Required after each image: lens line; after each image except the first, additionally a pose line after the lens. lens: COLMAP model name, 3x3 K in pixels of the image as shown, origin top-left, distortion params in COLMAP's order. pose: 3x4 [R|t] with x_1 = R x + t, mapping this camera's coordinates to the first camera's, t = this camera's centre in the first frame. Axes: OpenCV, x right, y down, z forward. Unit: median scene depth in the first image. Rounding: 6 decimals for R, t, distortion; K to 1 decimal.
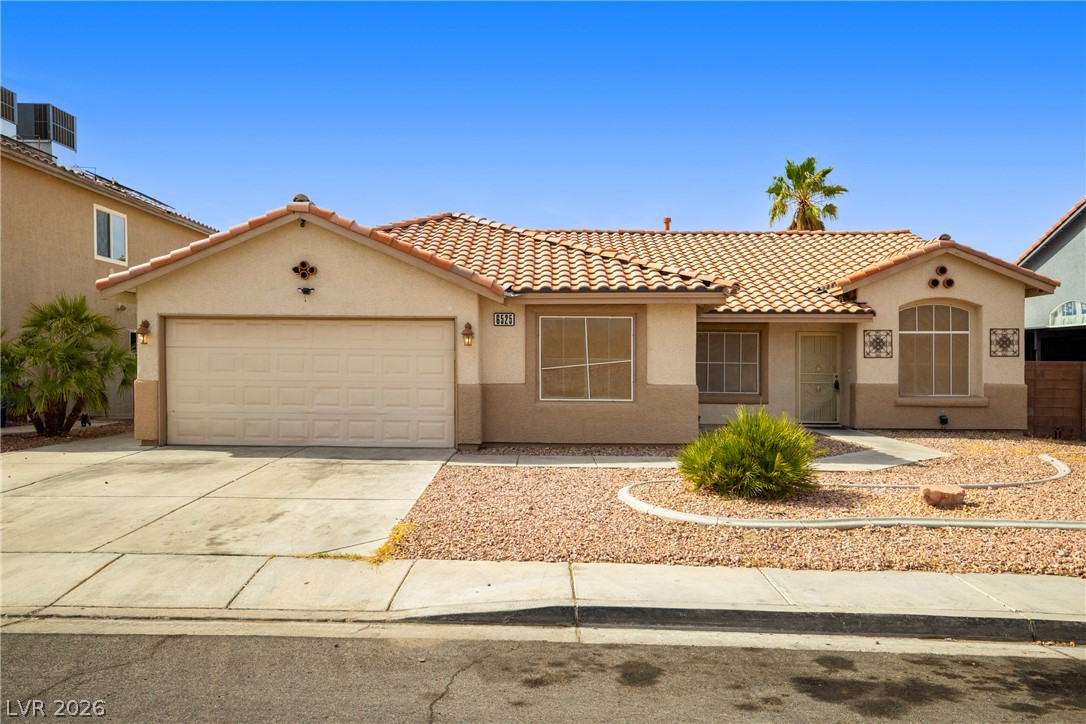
lens RADIAL K [[785.3, 0, 543.0], [0, 785.3, 362.0], [0, 0, 1]] dist [0.023610, 0.001046]
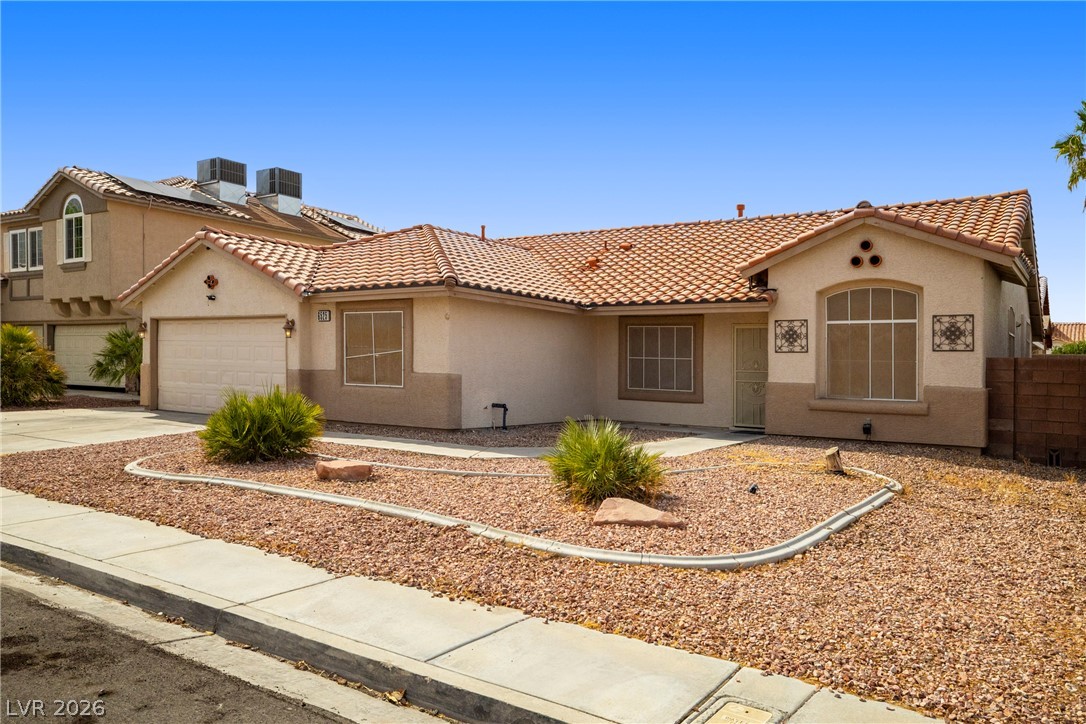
lens RADIAL K [[785.3, 0, 543.0], [0, 785.3, 362.0], [0, 0, 1]] dist [0.023610, 0.001046]
pose [[0.843859, 0.009340, -0.536484, 0.659489], [-0.012957, 0.999912, -0.002972, 0.011144], [0.536409, 0.009459, 0.843905, 0.135641]]
